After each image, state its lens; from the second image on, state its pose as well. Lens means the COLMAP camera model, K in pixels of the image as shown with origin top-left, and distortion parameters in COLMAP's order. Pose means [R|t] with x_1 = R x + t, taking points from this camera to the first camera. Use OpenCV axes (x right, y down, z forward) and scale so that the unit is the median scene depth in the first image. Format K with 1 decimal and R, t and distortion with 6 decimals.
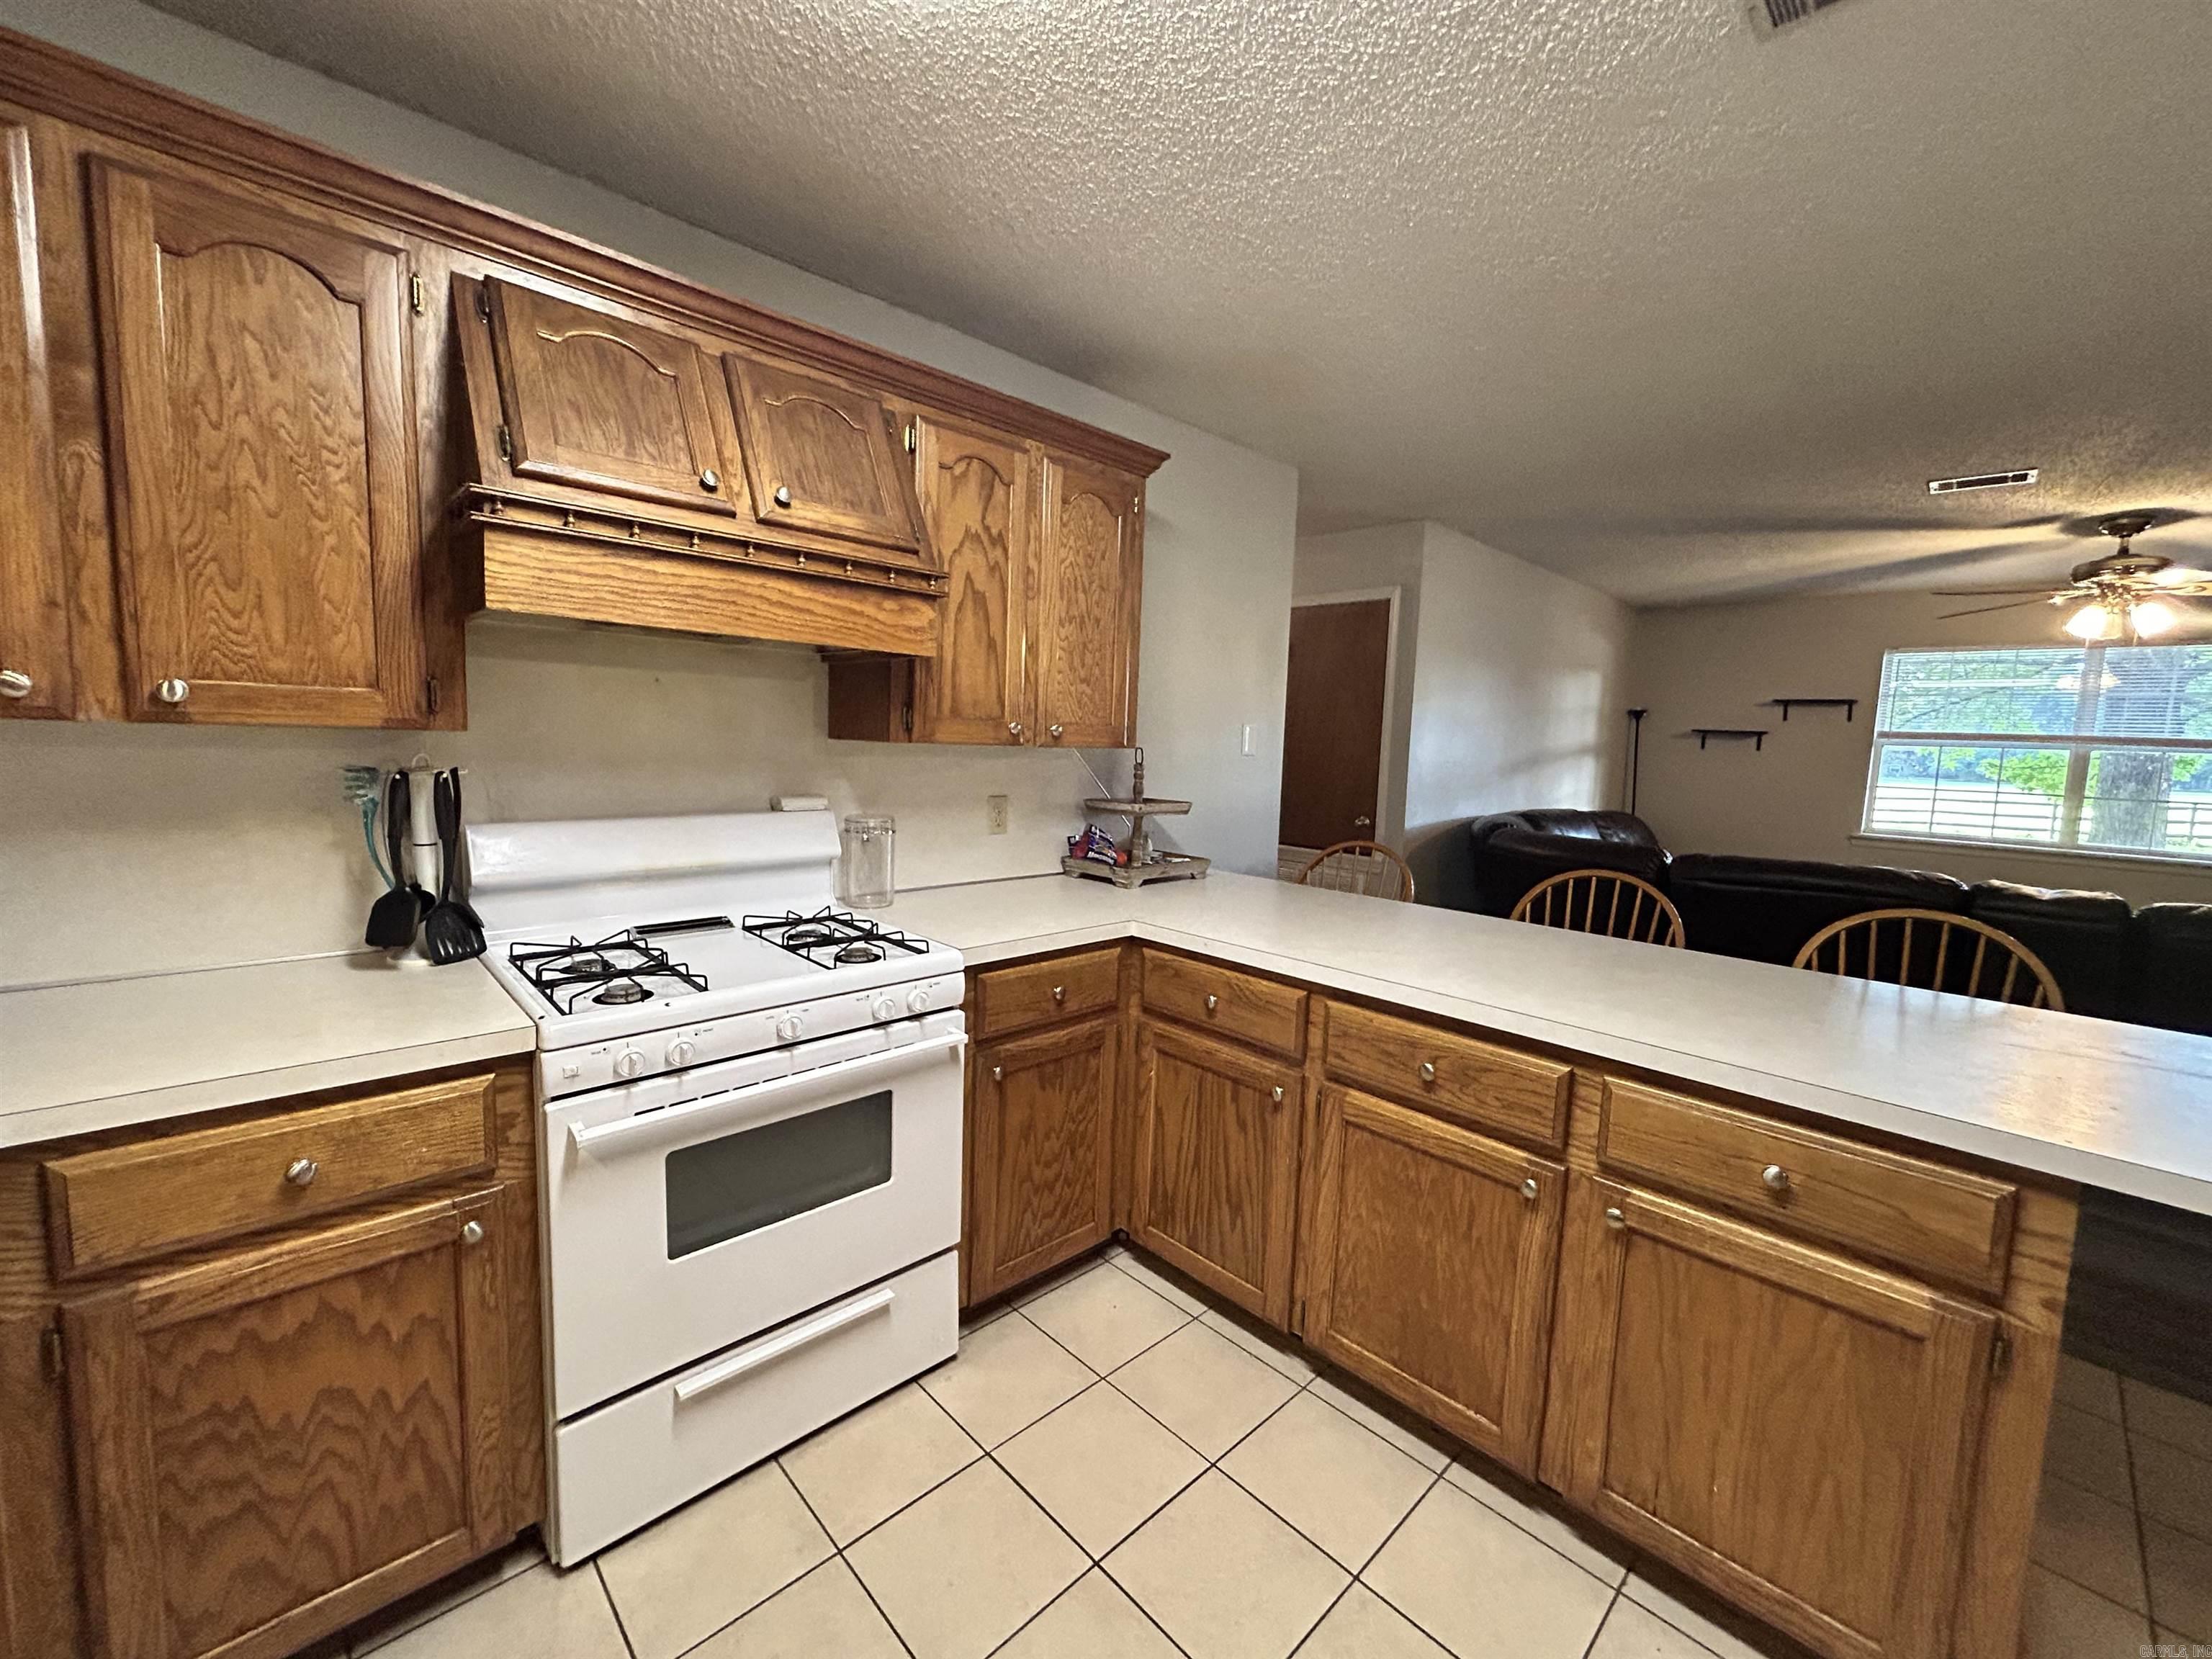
lens RADIAL K [[890.2, 0, 1112.7], [0, 890.2, 827.1], [0, 0, 1]] dist [0.001535, 0.000071]
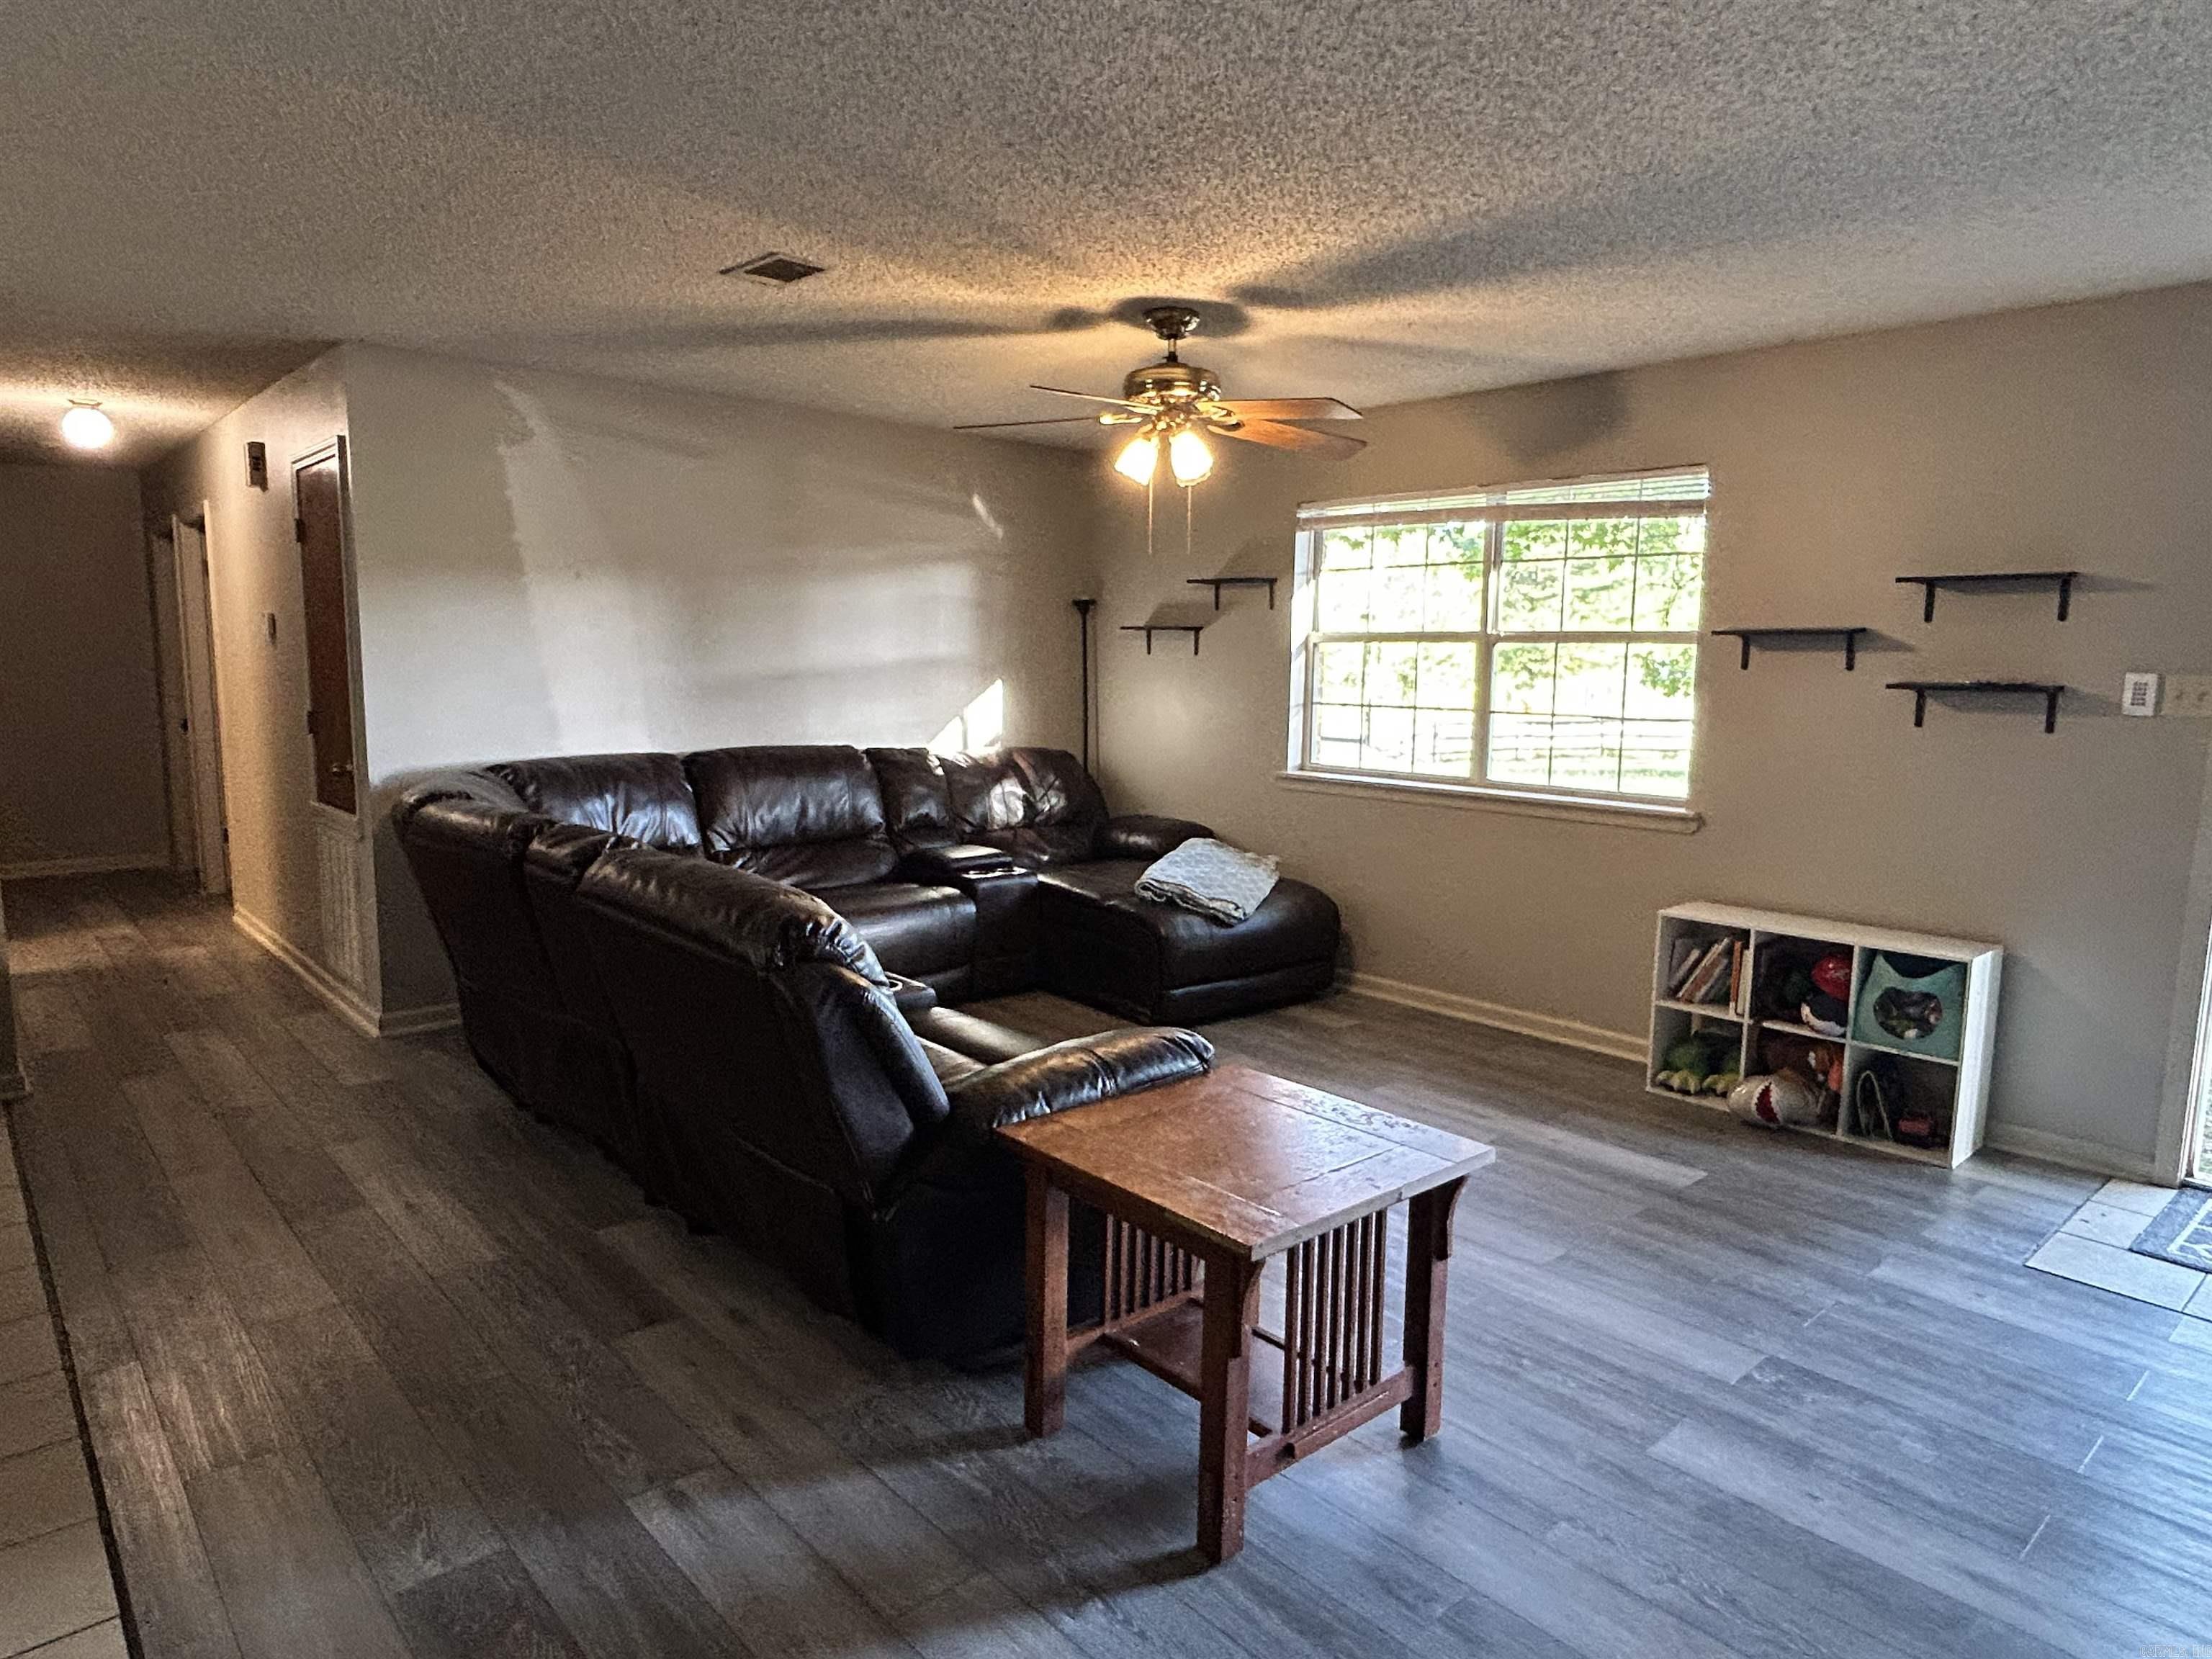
lens RADIAL K [[1345.1, 0, 1097.4], [0, 1345.1, 831.5], [0, 0, 1]] dist [-0.001272, -0.000107]
pose [[0.999043, -0.017954, -0.039878, 2.445687], [0.019112, 0.999401, 0.028855, 0.070164], [0.039337, -0.029590, 0.998788, -0.159221]]
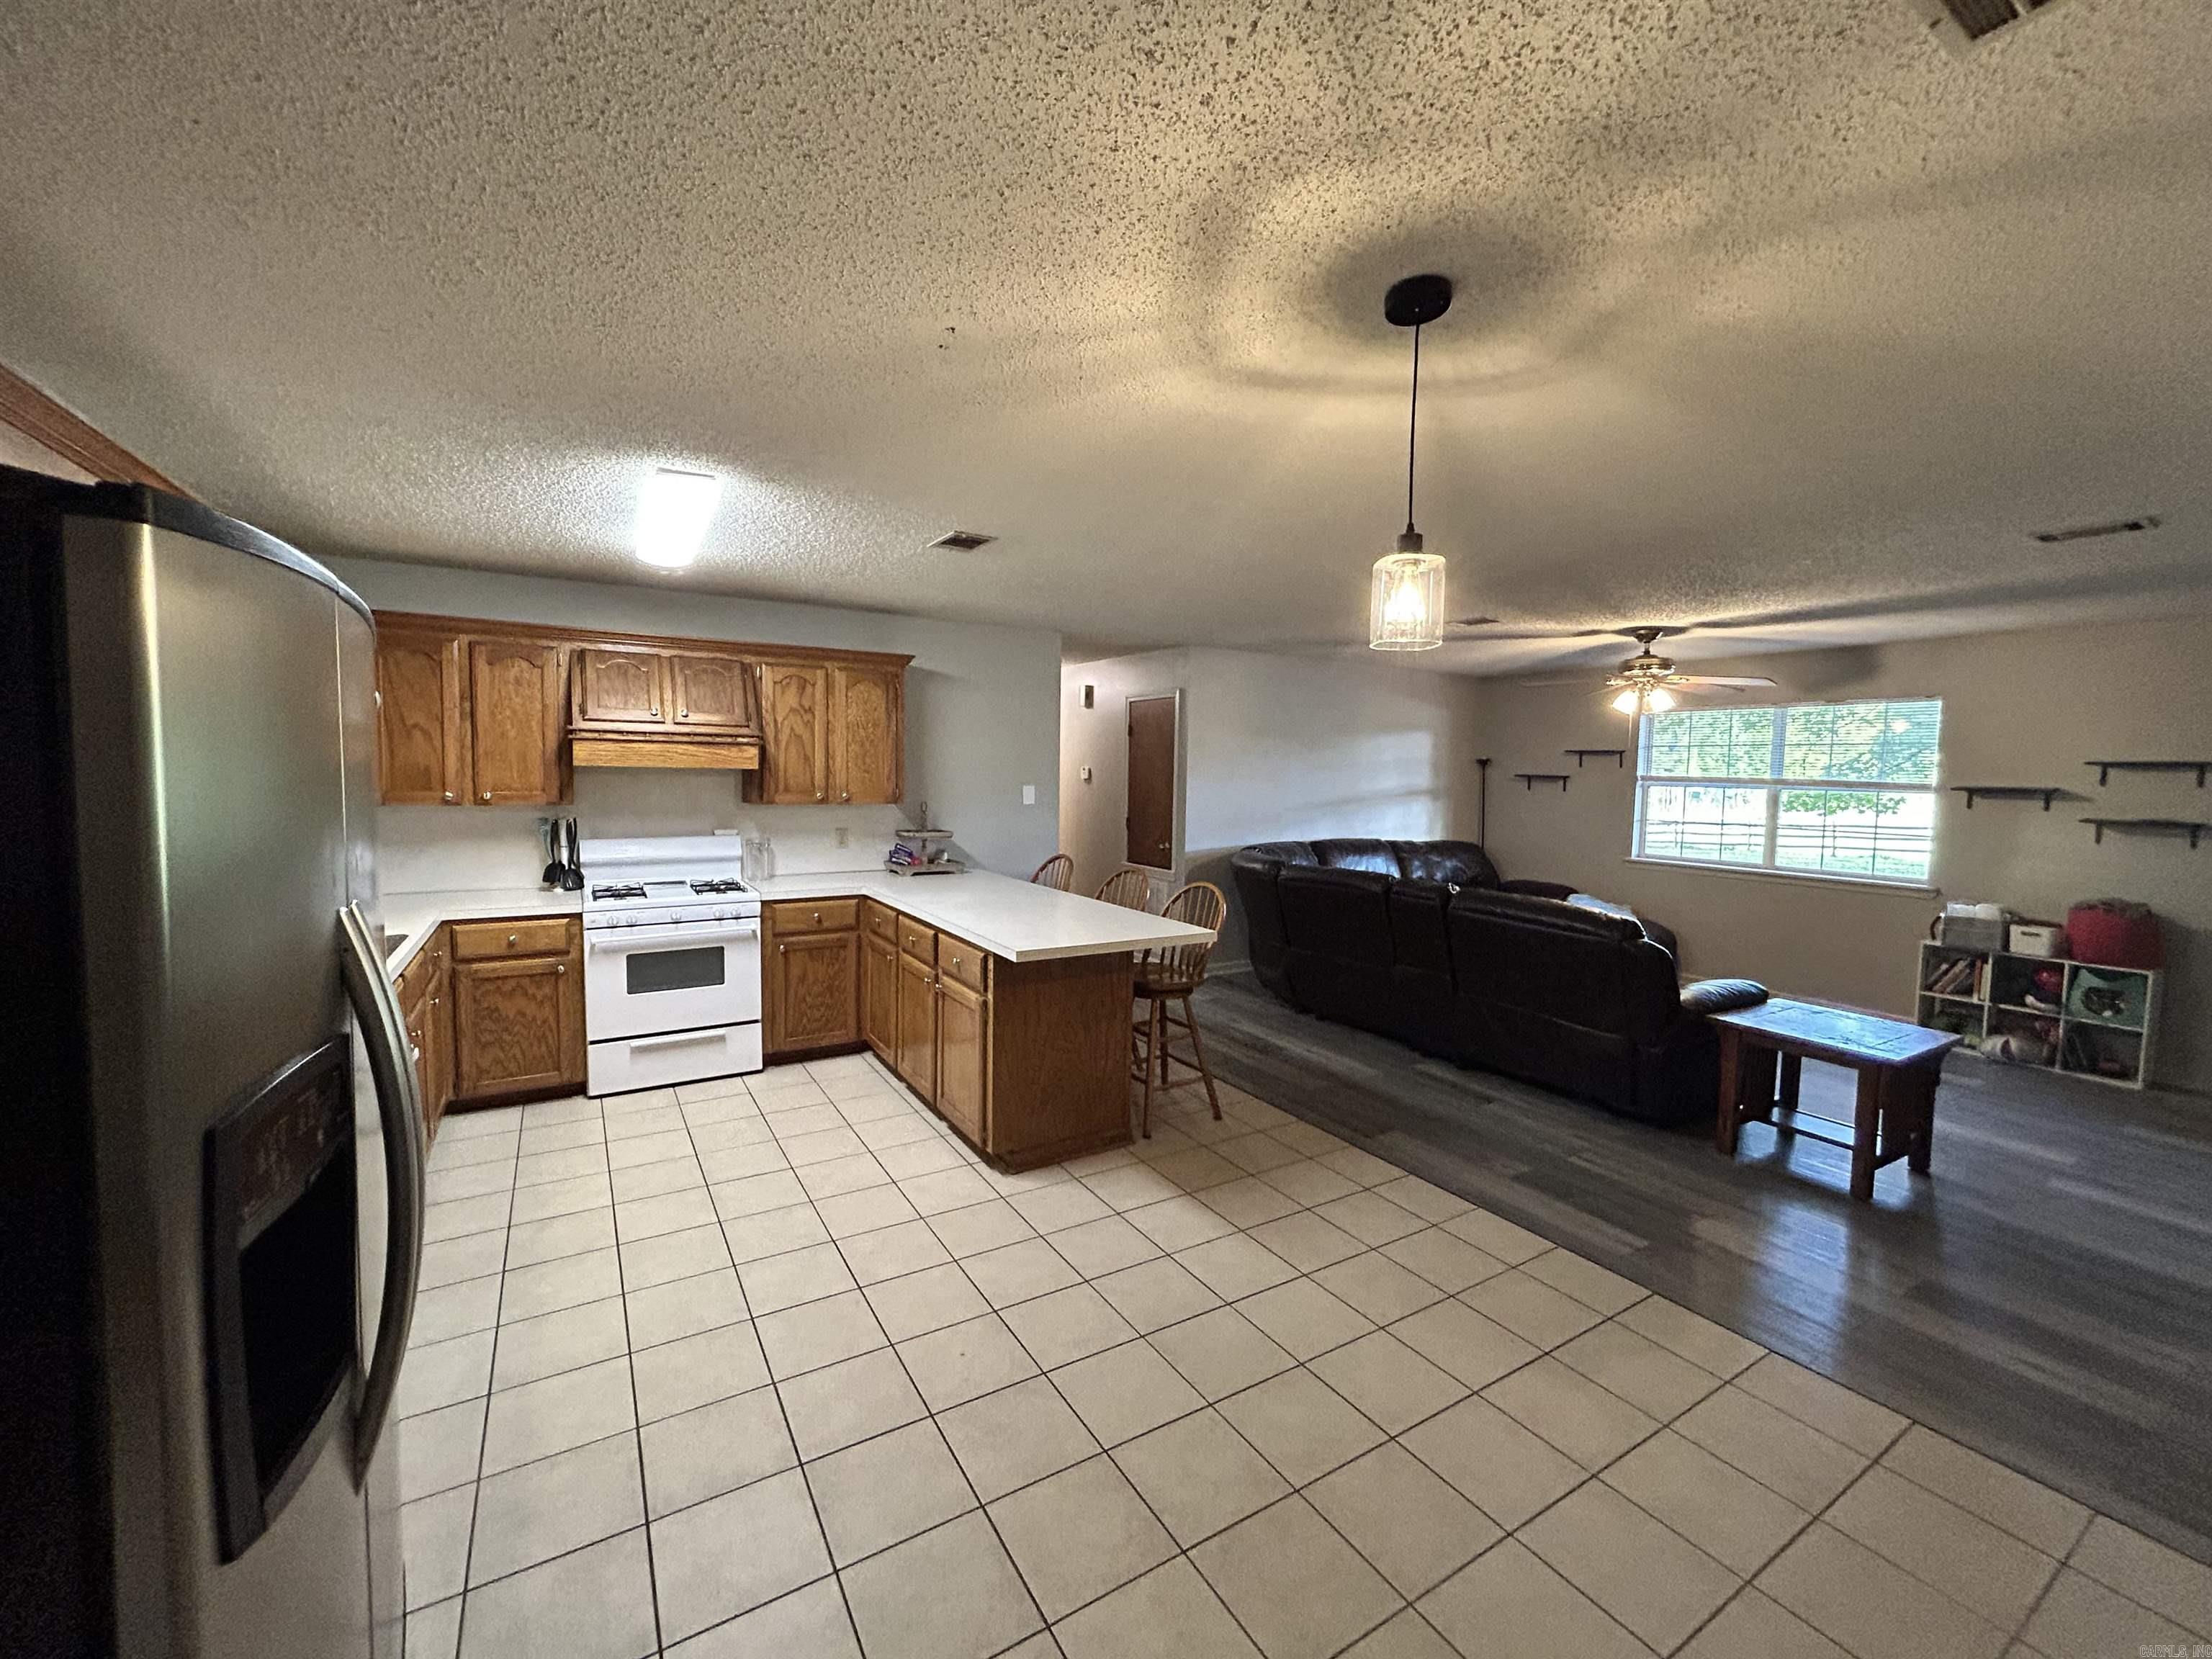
lens RADIAL K [[886.2, 0, 1106.0], [0, 886.2, 829.5], [0, 0, 1]] dist [0.000780, -0.000057]
pose [[0.975766, -0.003867, -0.218783, 1.331596], [-0.004559, 0.999267, -0.037997, 0.058781], [0.218769, 0.038074, 0.975034, -1.185647]]
